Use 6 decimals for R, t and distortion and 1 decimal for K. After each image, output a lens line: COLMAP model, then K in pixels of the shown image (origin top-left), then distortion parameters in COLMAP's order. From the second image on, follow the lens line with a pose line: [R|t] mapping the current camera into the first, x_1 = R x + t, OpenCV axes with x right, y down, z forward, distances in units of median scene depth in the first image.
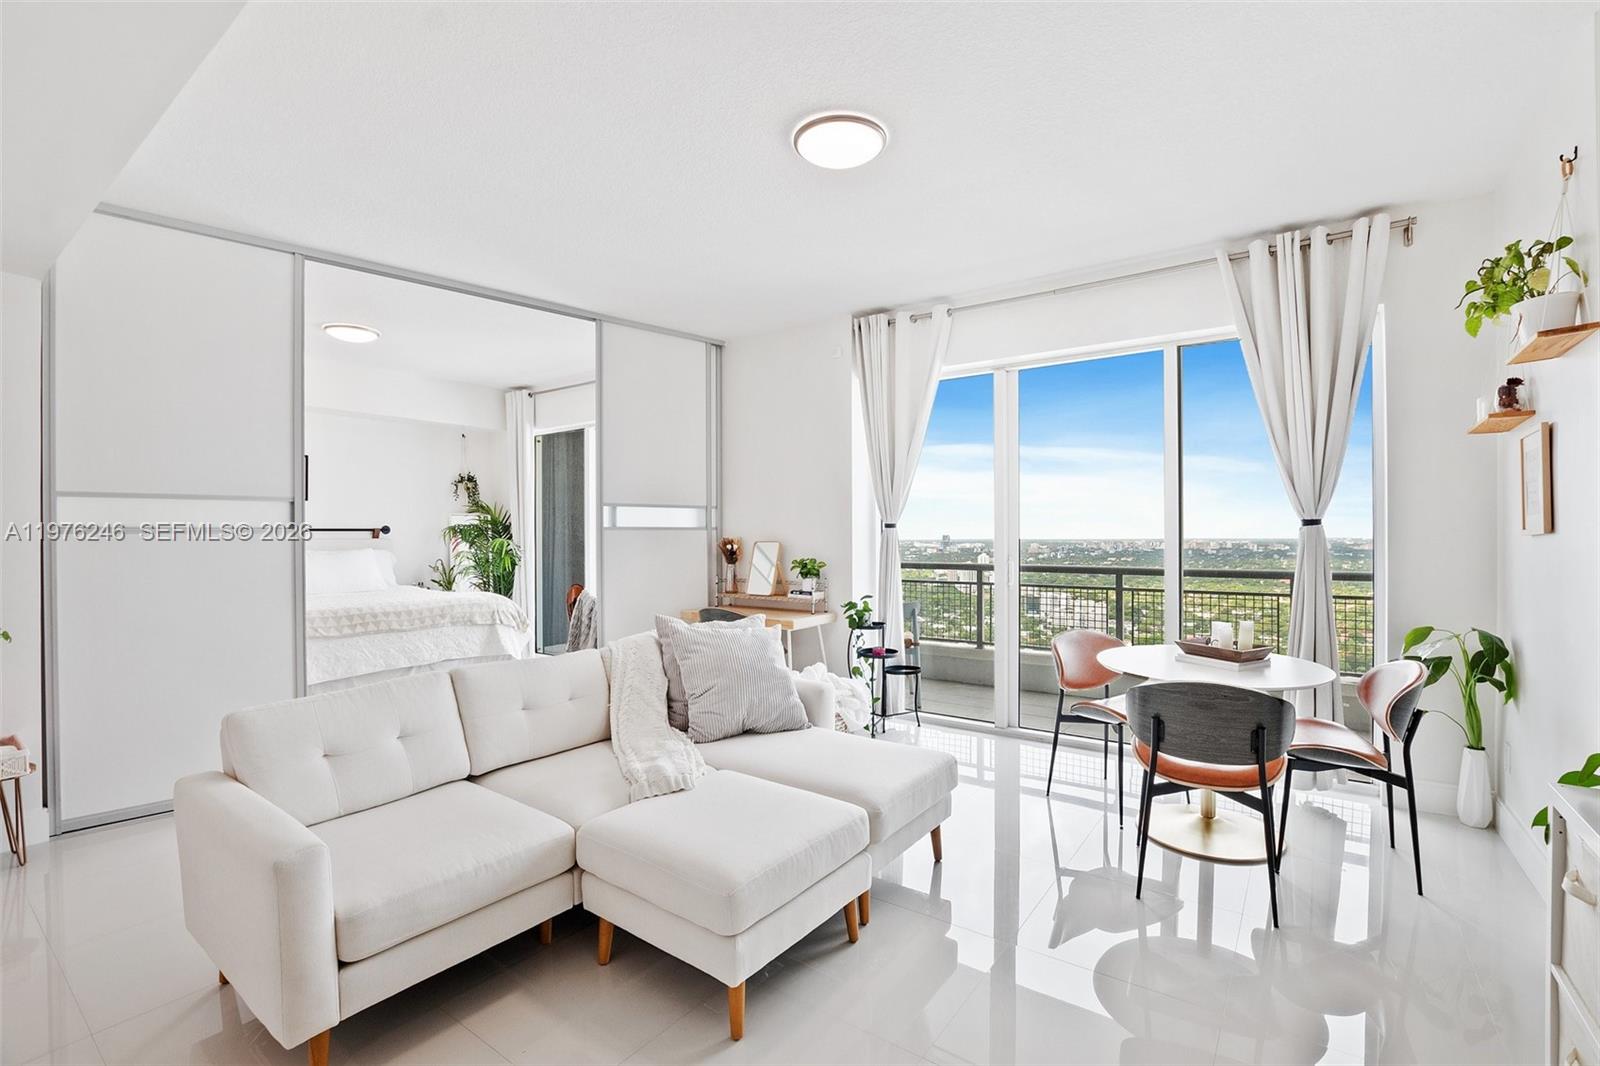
lens RADIAL K [[708.2, 0, 814.6], [0, 708.2, 531.0], [0, 0, 1]] dist [-0.031048, 0.003444]
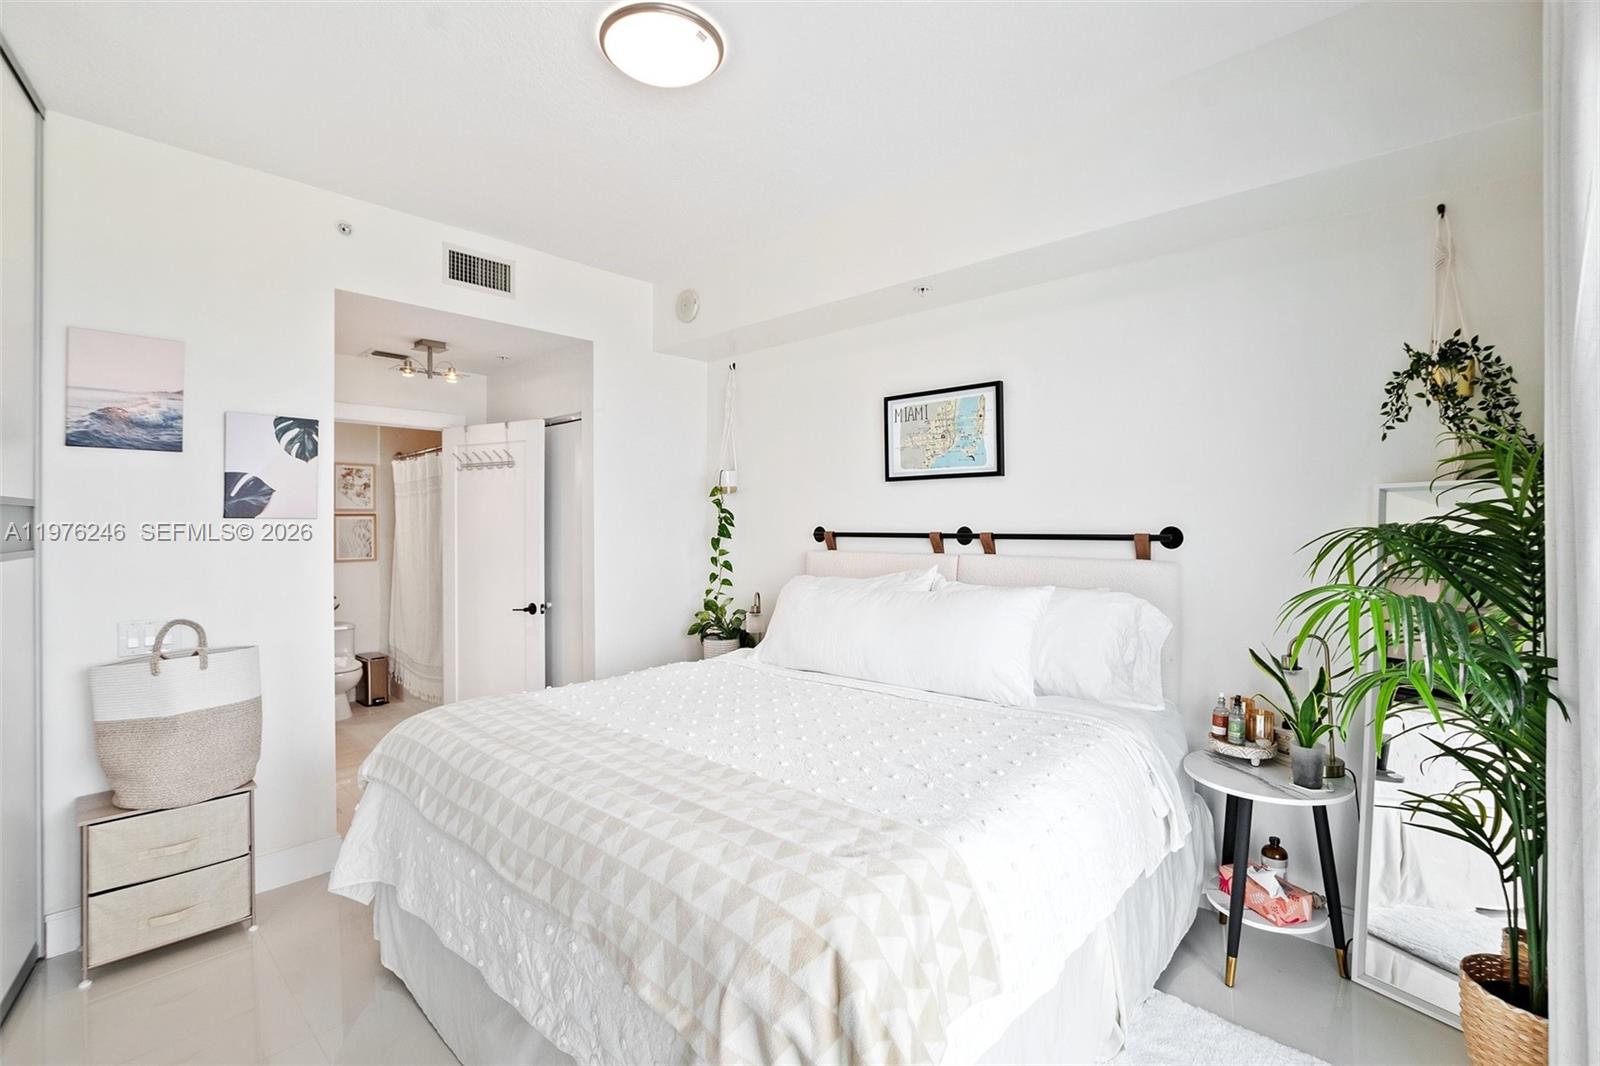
lens RADIAL K [[708.2, 0, 816.7], [0, 708.2, 506.8], [0, 0, 1]] dist [-0.031048, 0.003444]
pose [[-0.113726, -0.015983, -0.993384, -0.203464], [0.008795, 0.999815, -0.017093, -0.012908], [0.993473, -0.010680, -0.113564, 0.818408]]
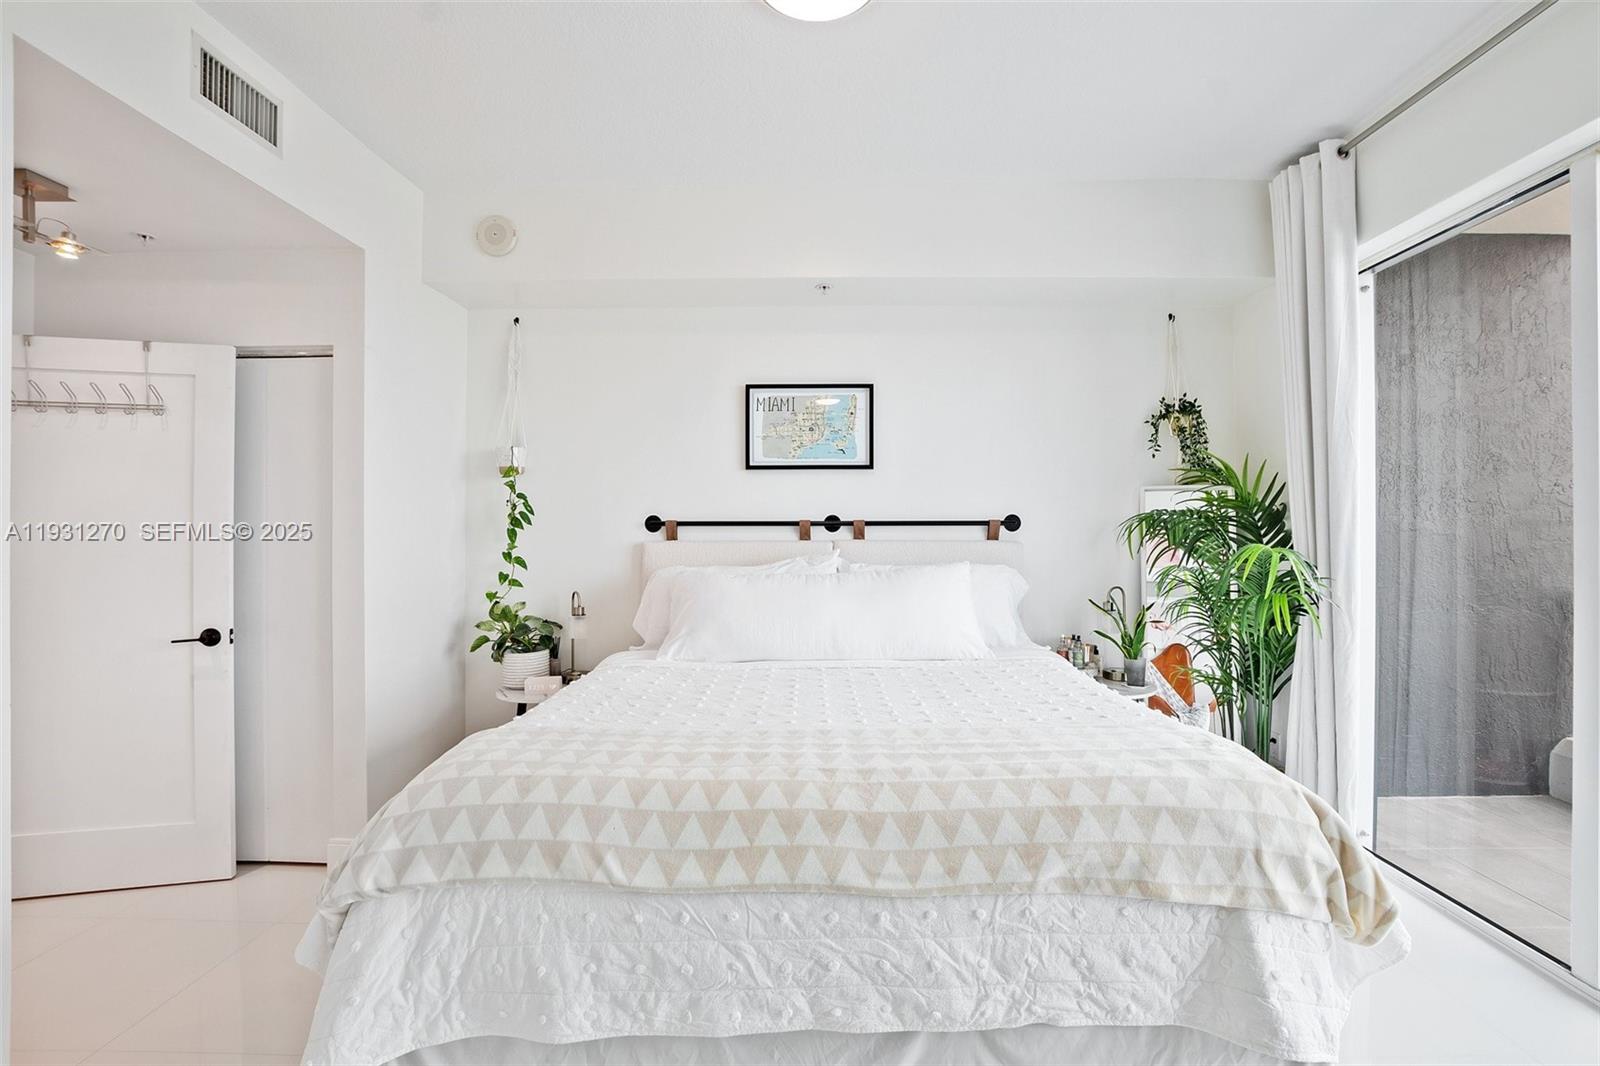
lens RADIAL K [[708.2, 0, 822.3], [0, 708.2, 526.9], [0, 0, 1]] dist [-0.031048, 0.003444]
pose [[0.567157, 0.000380, -0.823610, -0.264272], [0.002347, 0.999995, 0.002078, 0.000111], [0.823607, -0.003112, 0.567153, 0.579860]]
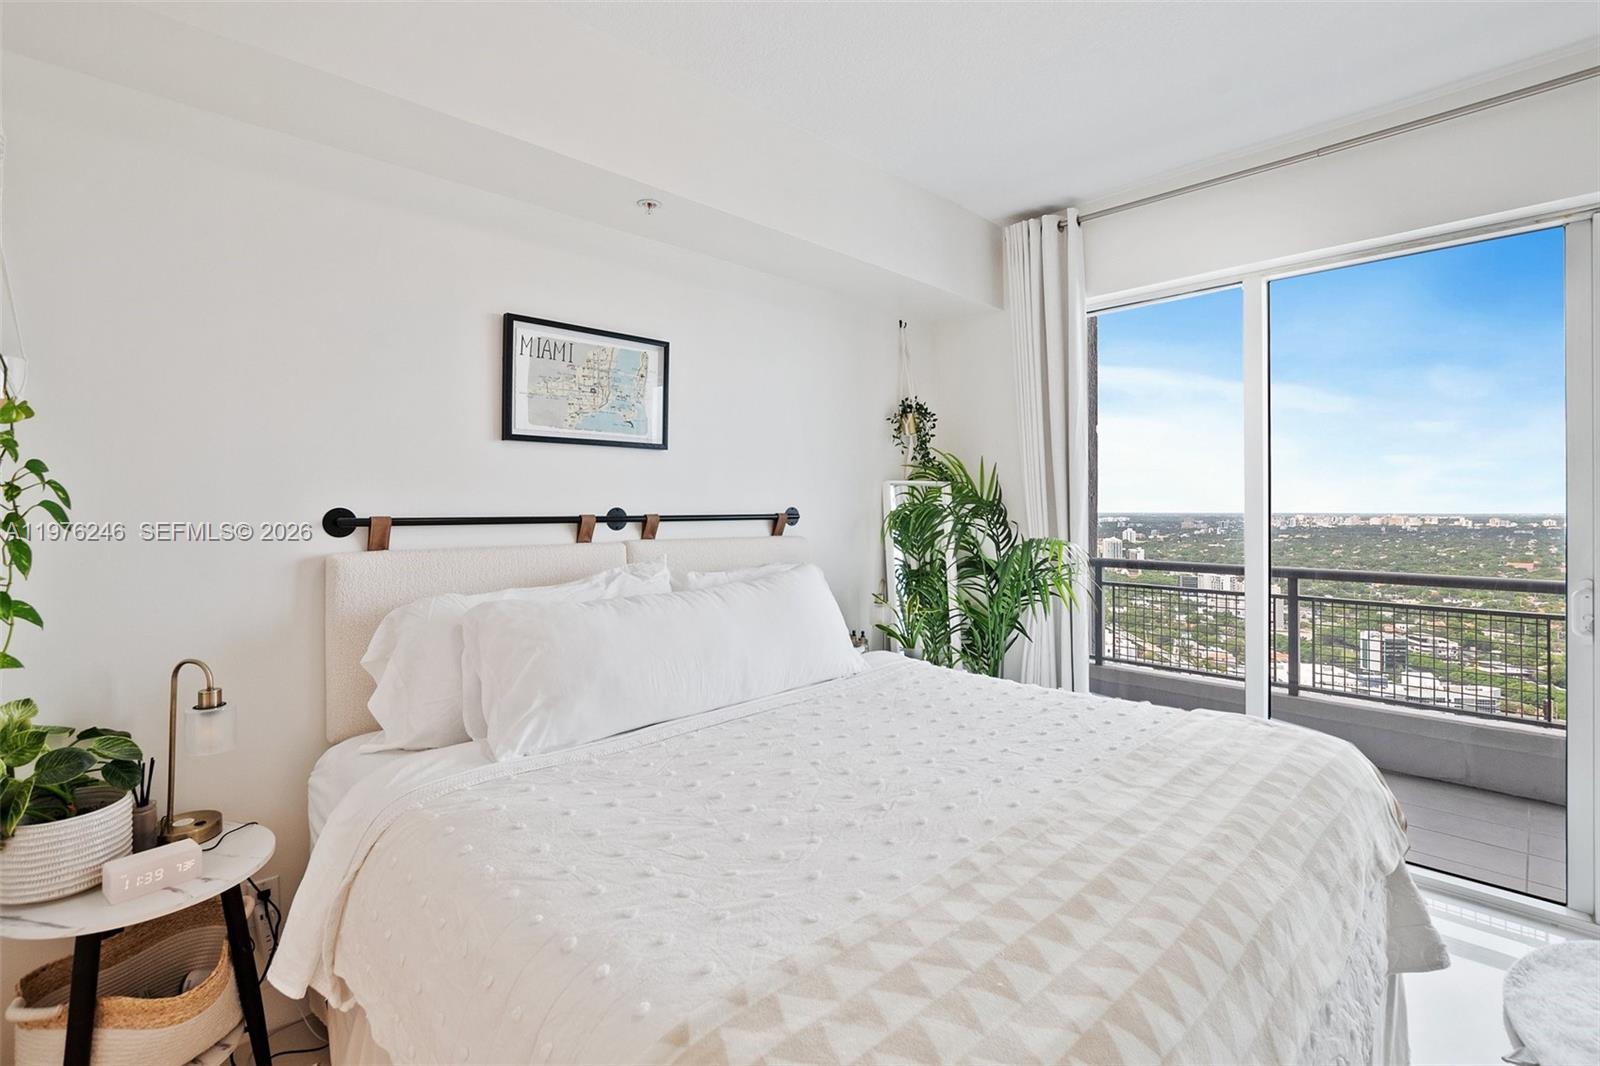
lens RADIAL K [[708.2, 0, 783.2], [0, 708.2, 477.5], [0, 0, 1]] dist [-0.031048, 0.003444]
pose [[0.975398, -0.007818, -0.220311, -0.496595], [-0.000651, 0.999265, -0.038338, -0.008689], [0.220449, 0.037539, 0.974676, 0.526285]]
